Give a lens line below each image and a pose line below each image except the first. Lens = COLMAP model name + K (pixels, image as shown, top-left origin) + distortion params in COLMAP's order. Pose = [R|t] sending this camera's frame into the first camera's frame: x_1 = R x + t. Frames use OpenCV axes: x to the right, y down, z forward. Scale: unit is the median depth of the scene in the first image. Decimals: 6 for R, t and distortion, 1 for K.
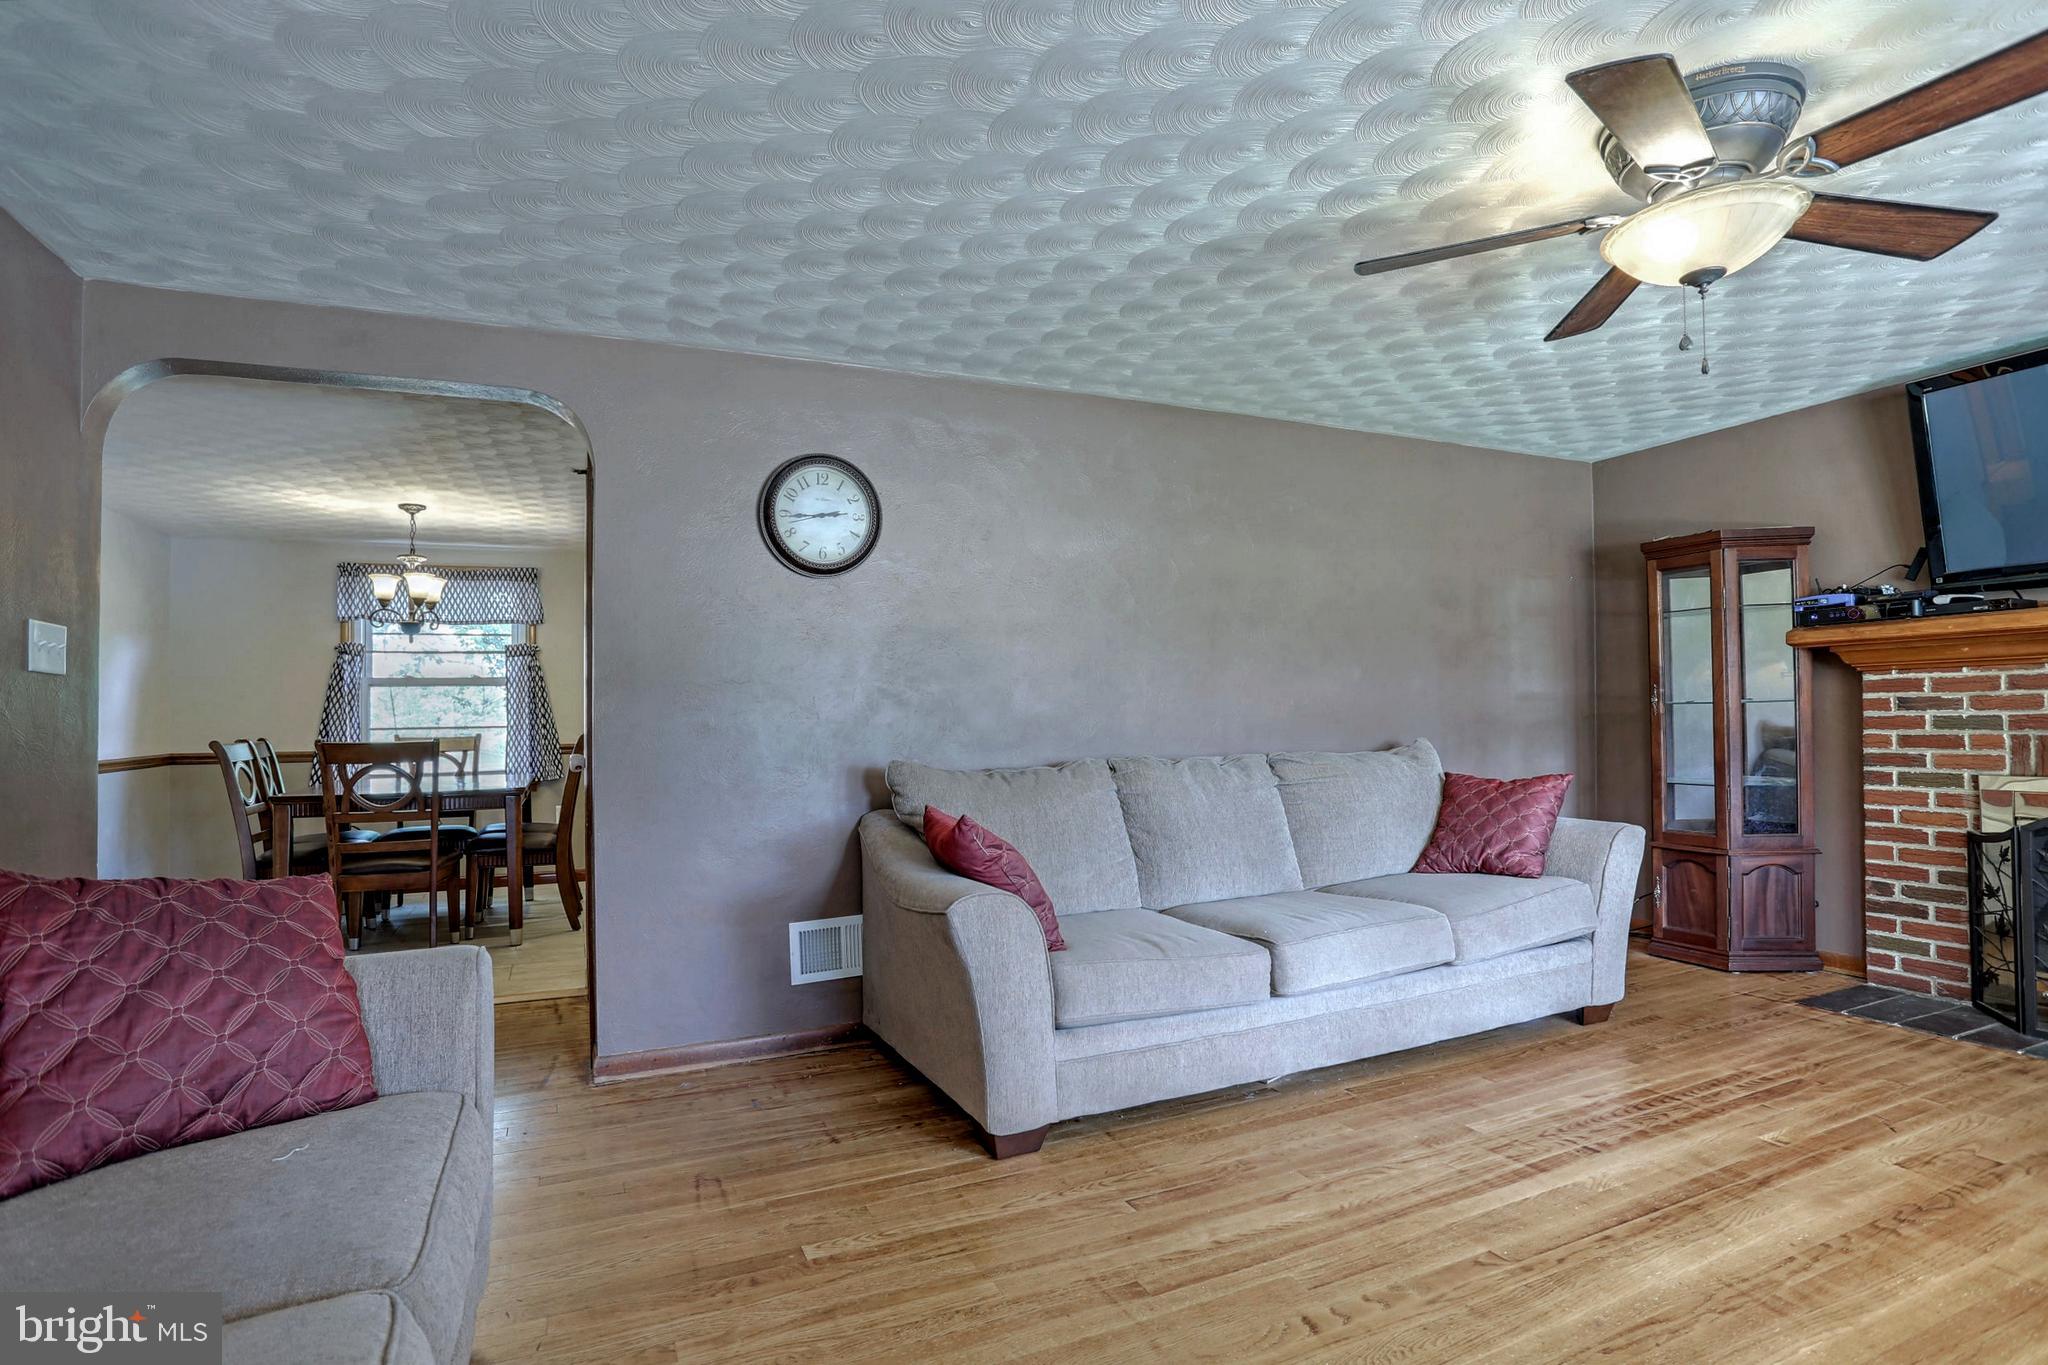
lens RADIAL K [[984.0, 0, 1018.2], [0, 984.0, 703.1], [0, 0, 1]] dist [-0.066640, 0.025143]
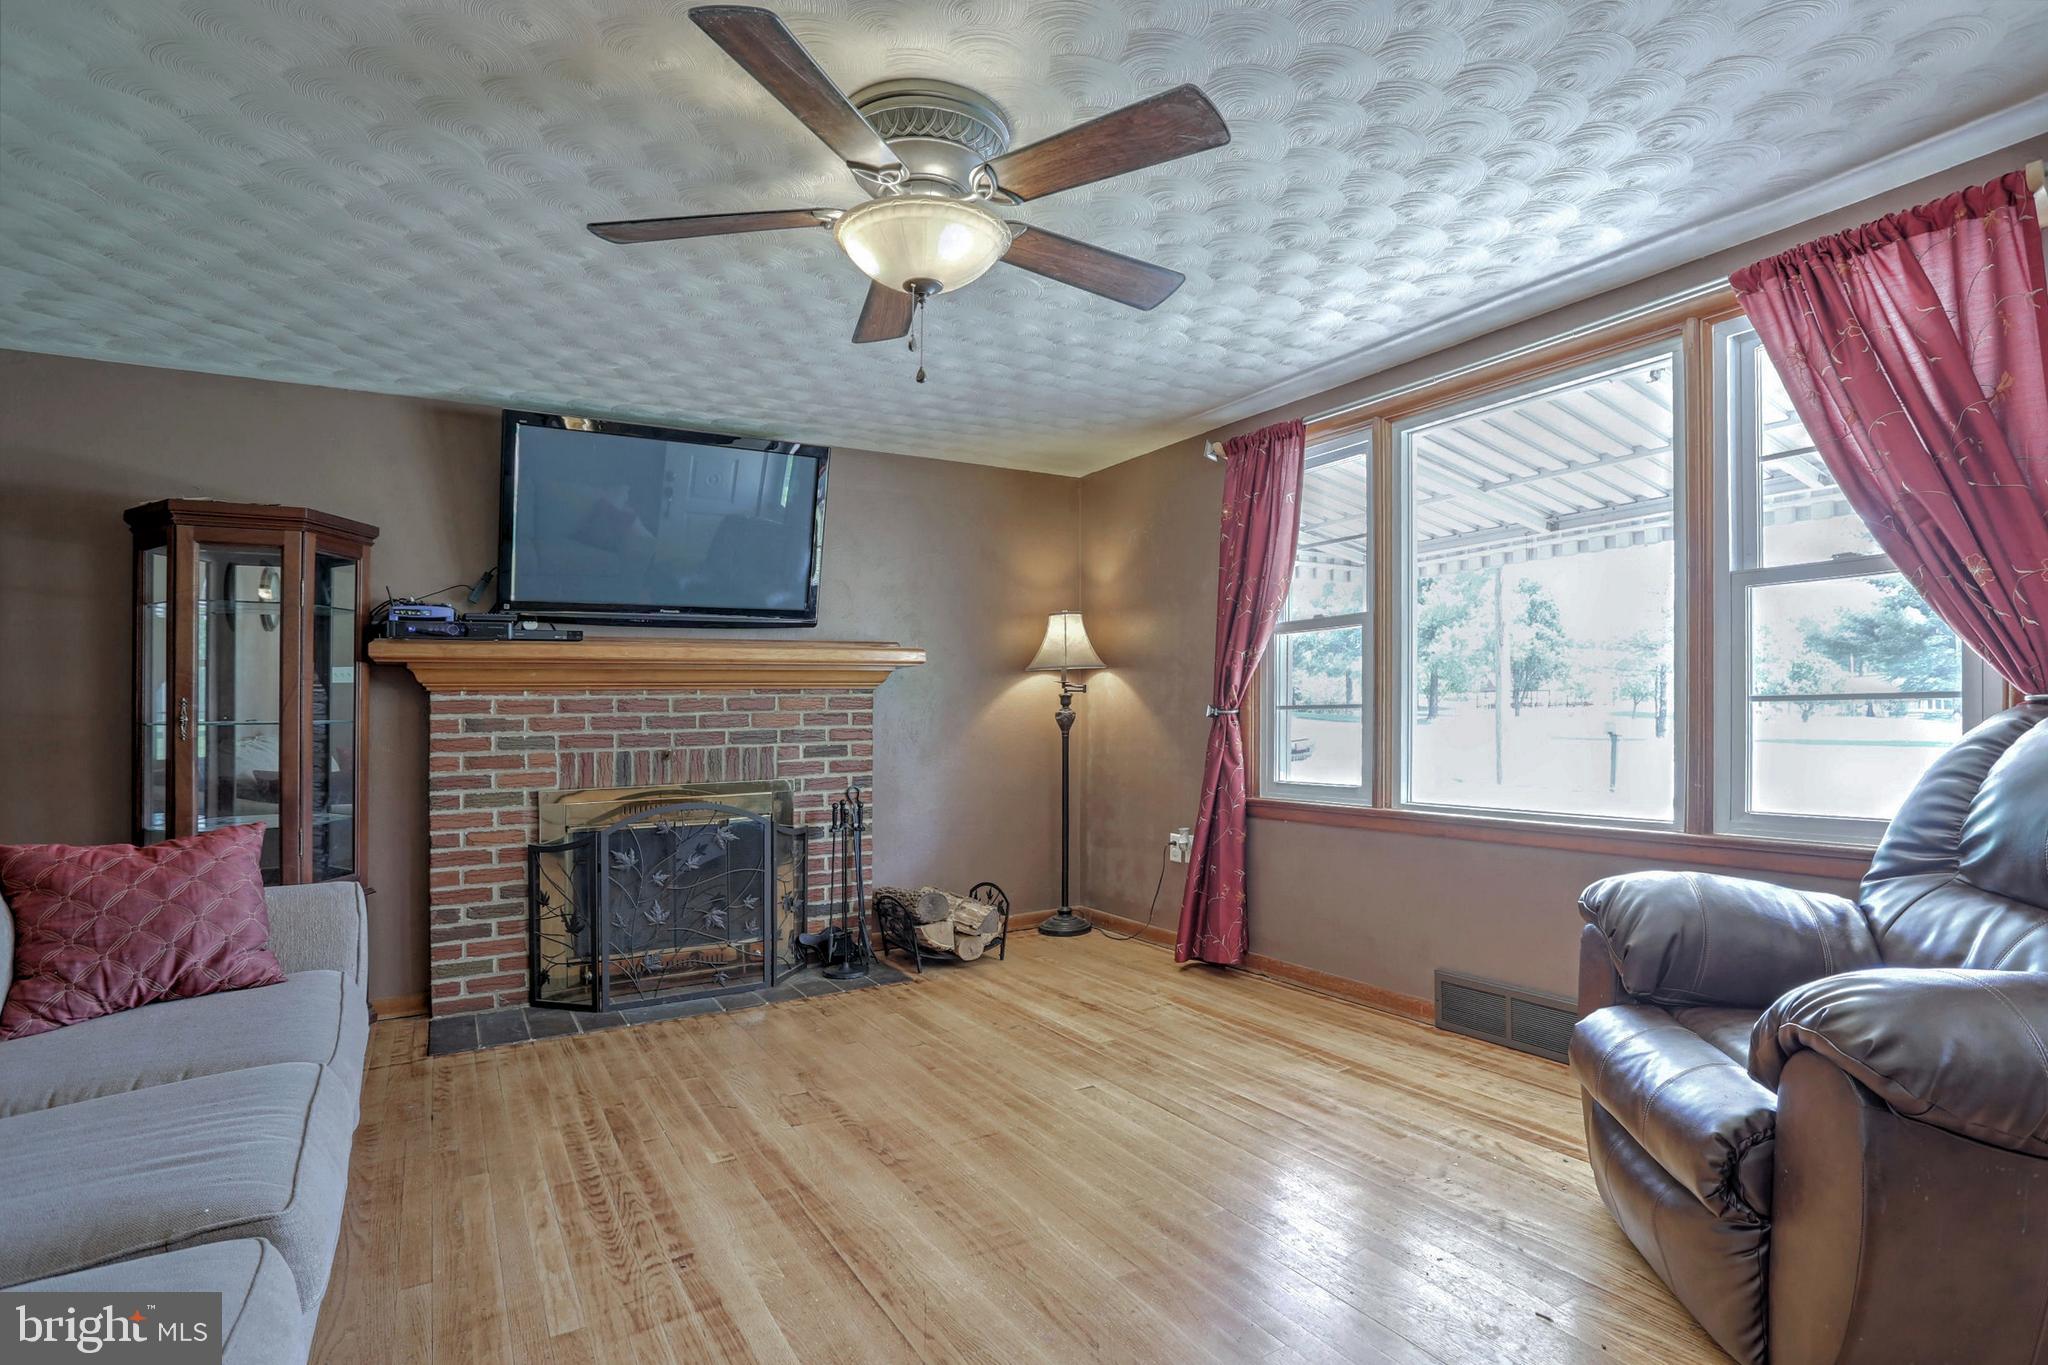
lens RADIAL K [[1016.9, 0, 1063.8], [0, 1016.9, 744.7], [0, 0, 1]] dist [-0.036897, 0.000624]
pose [[-0.128850, -0.008146, 0.991631, -0.220517], [0.003709, 0.999955, 0.008696, 0.016144], [-0.991657, 0.004799, -0.128814, 0.595131]]
